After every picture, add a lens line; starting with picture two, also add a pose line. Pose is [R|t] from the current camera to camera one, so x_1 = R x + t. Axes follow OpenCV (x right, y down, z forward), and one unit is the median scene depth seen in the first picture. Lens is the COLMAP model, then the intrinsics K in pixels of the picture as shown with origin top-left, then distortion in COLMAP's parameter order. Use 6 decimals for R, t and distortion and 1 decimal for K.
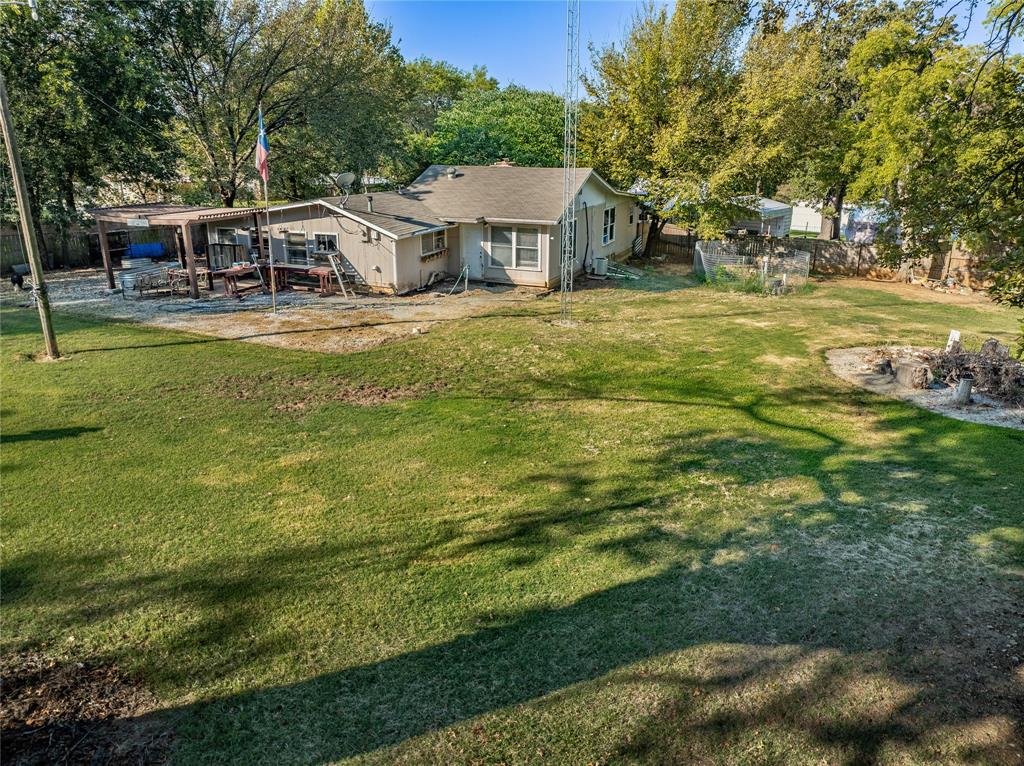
lens RADIAL K [[701.3, 0, 516.5], [0, 701.3, 383.0], [0, 0, 1]] dist [-0.030981, -0.009567]
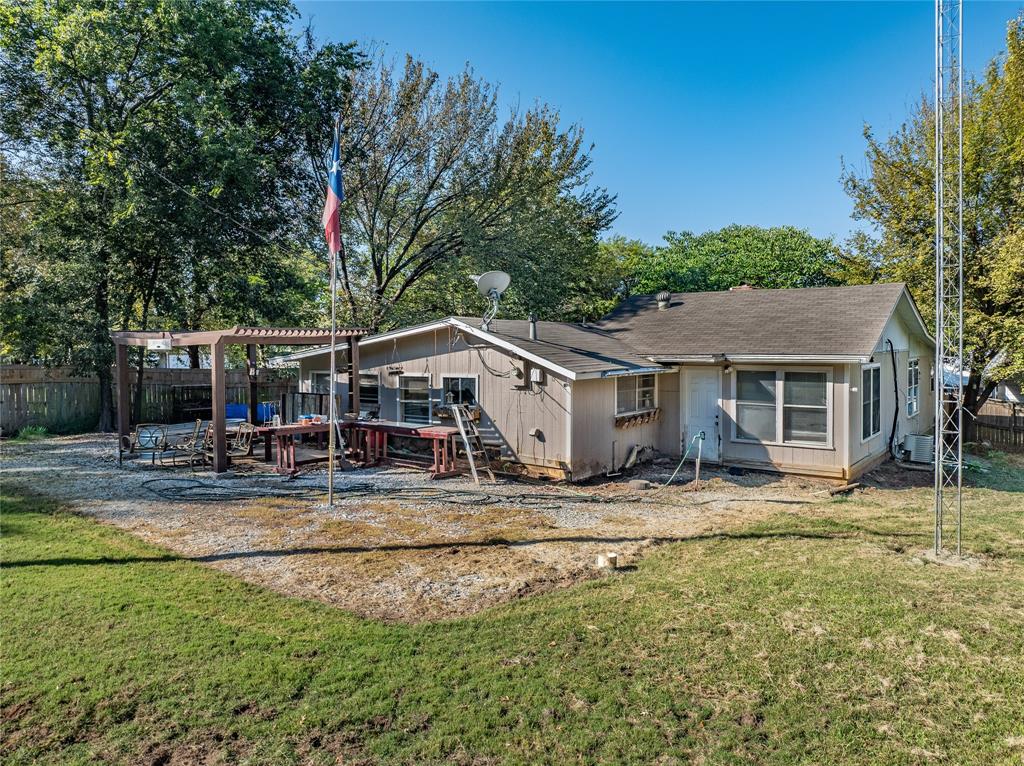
lens RADIAL K [[701.3, 0, 519.0], [0, 701.3, 375.5], [0, 0, 1]] dist [-0.030981, -0.009567]
pose [[0.967622, -0.000337, -0.252403, -0.069716], [-0.072484, 0.957506, -0.279157, -0.048659], [0.241771, 0.288413, 0.926480, 0.451072]]
